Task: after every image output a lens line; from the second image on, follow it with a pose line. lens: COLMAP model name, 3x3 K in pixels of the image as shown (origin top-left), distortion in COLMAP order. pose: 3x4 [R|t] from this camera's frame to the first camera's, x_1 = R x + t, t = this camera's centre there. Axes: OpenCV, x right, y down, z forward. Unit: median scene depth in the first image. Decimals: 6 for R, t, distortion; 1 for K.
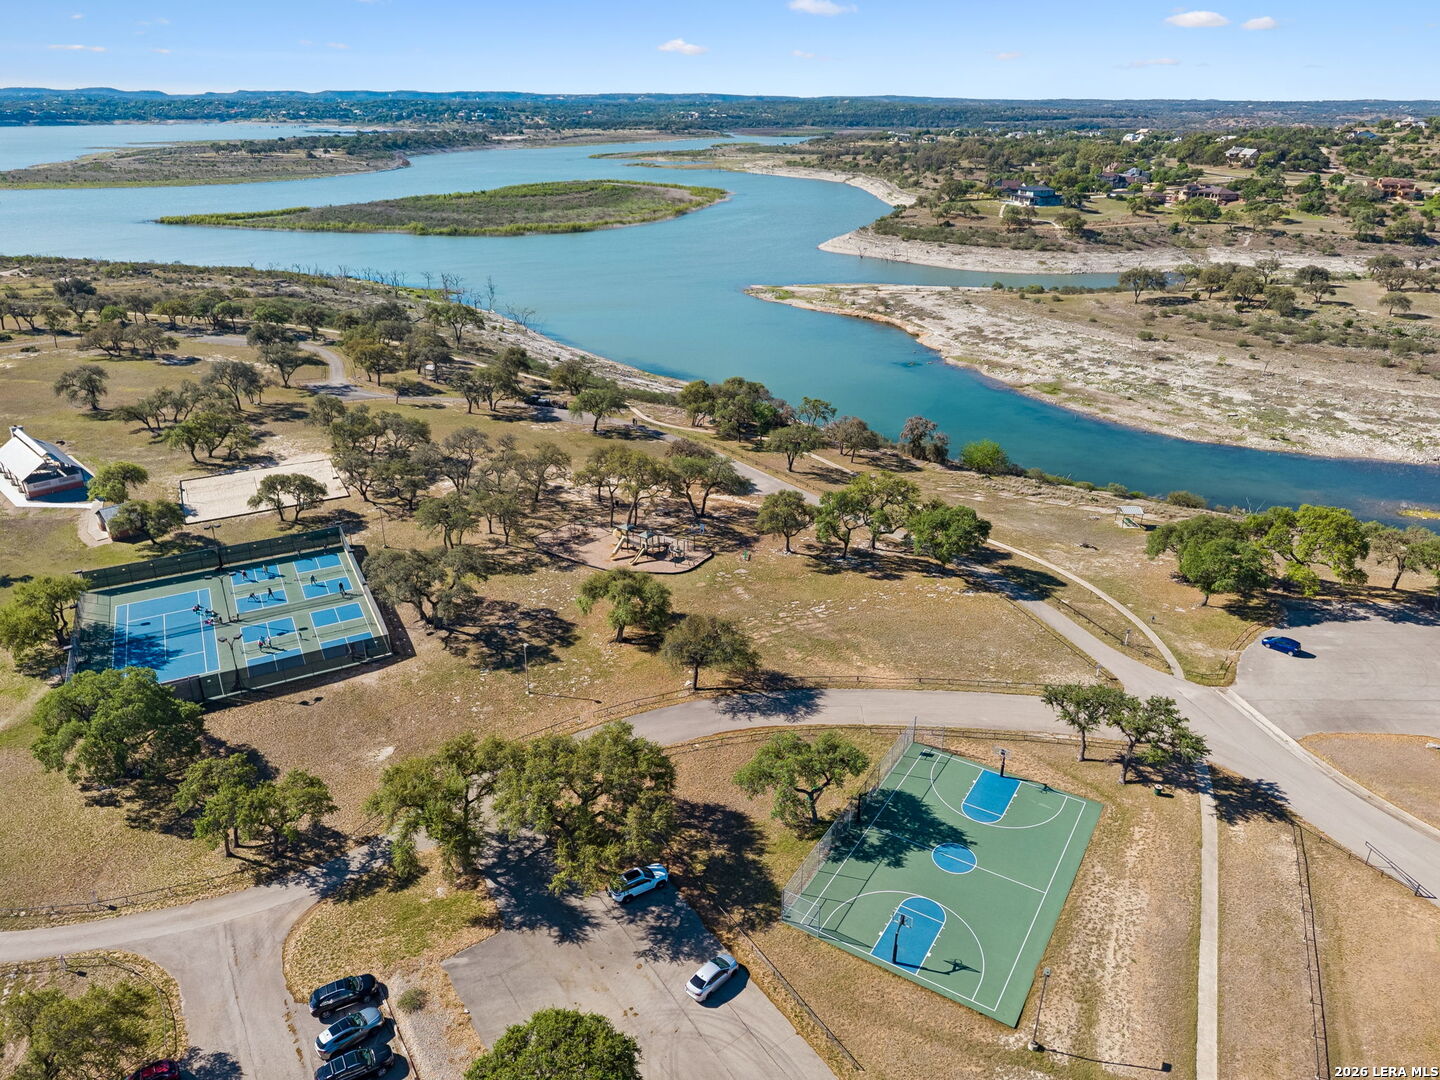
lens RADIAL K [[977.8, 0, 719.5], [0, 977.8, 519.2], [0, 0, 1]] dist [0.011329, -0.008511]
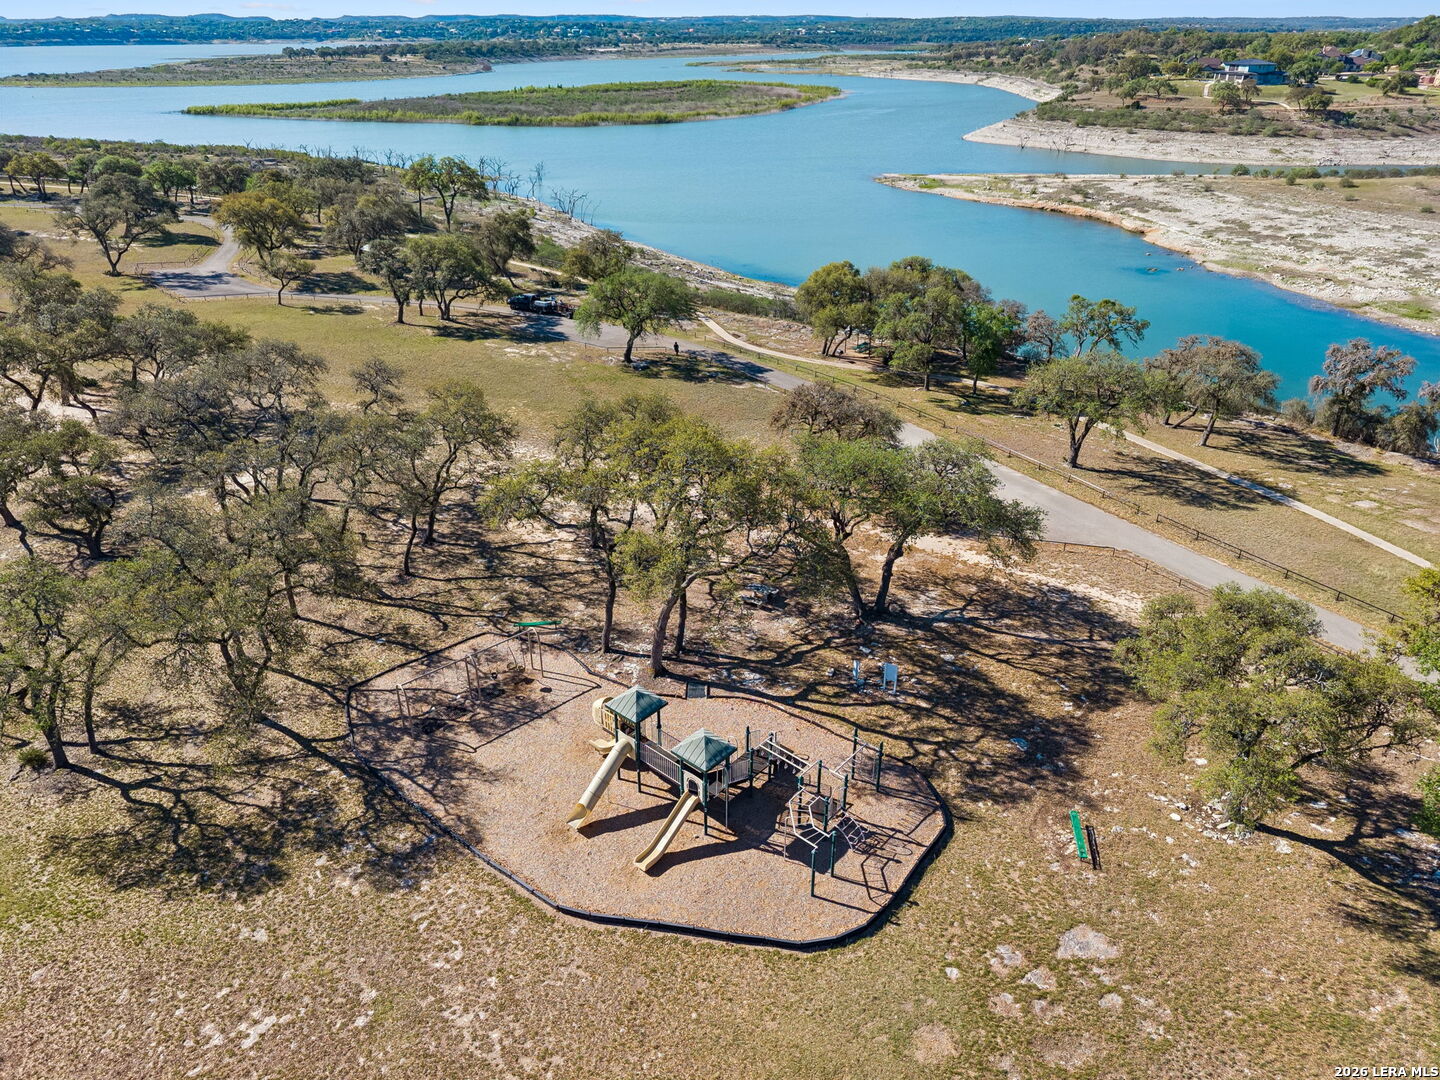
lens RADIAL K [[973.5, 0, 723.7], [0, 973.5, 543.8], [0, 0, 1]] dist [0.015165, -0.015083]
pose [[0.995662, 0.038345, -0.084777, -0.012937], [-0.030961, 0.995748, 0.086762, -0.016456], [0.087743, -0.083761, 0.992615, 0.196024]]
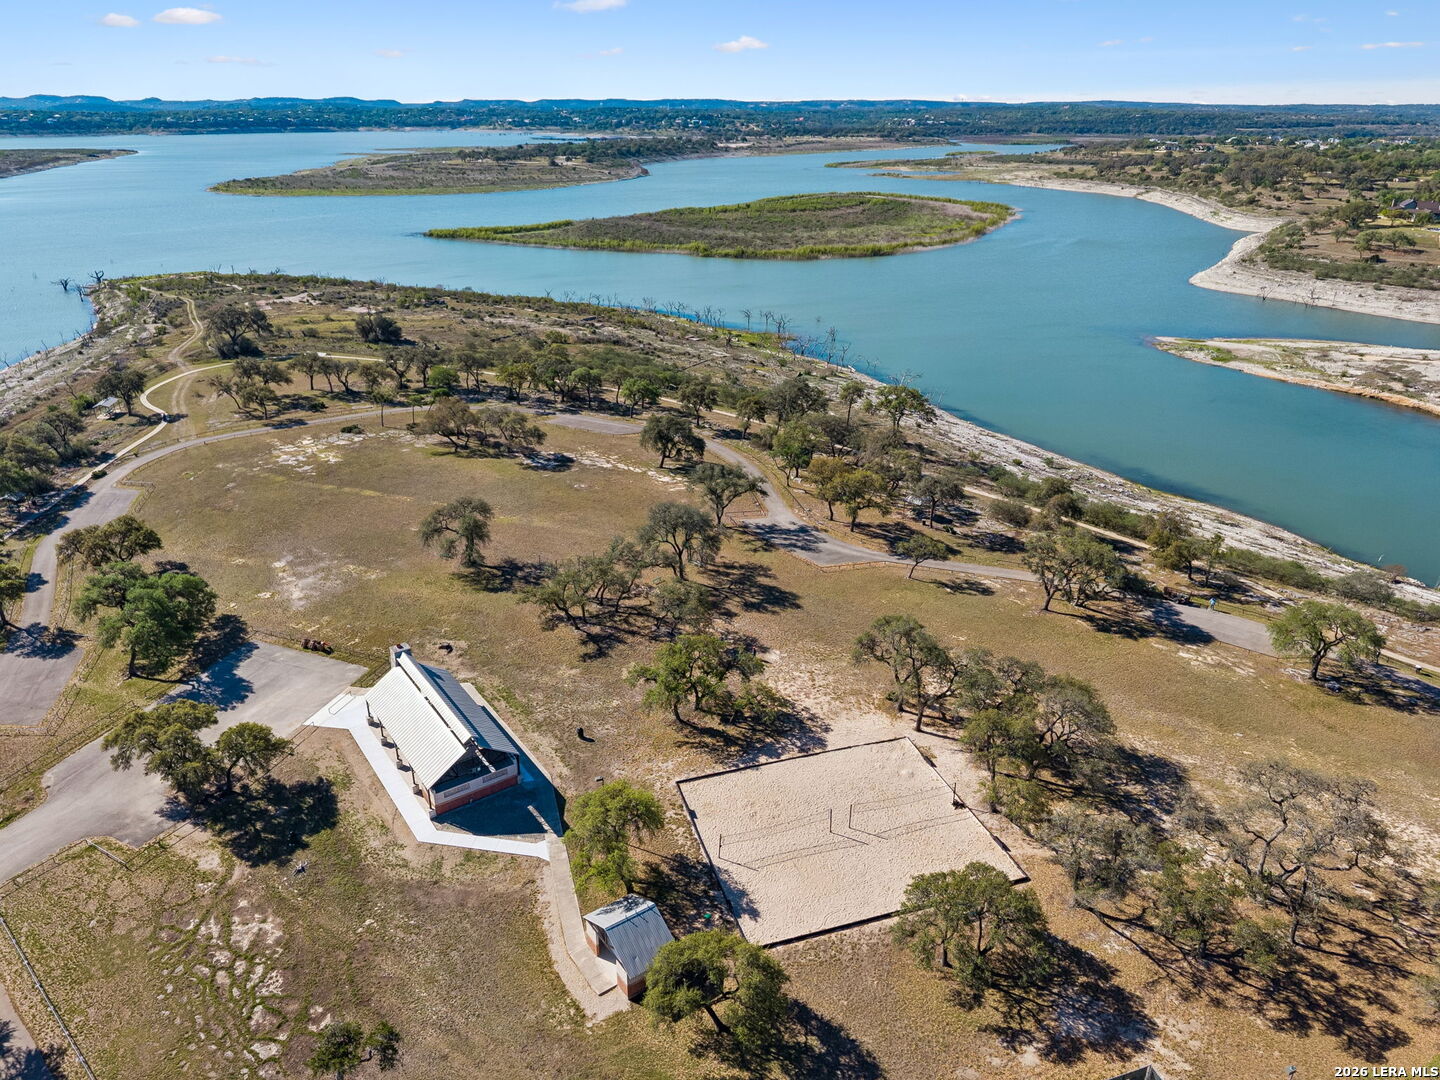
lens RADIAL K [[973.5, 0, 723.7], [0, 973.5, 543.8], [0, 0, 1]] dist [0.015165, -0.015083]
pose [[0.983160, 0.071908, -0.168002, -0.143060], [-0.069110, 0.997356, 0.022450, -0.060337], [0.169173, -0.010461, 0.985531, 0.151538]]
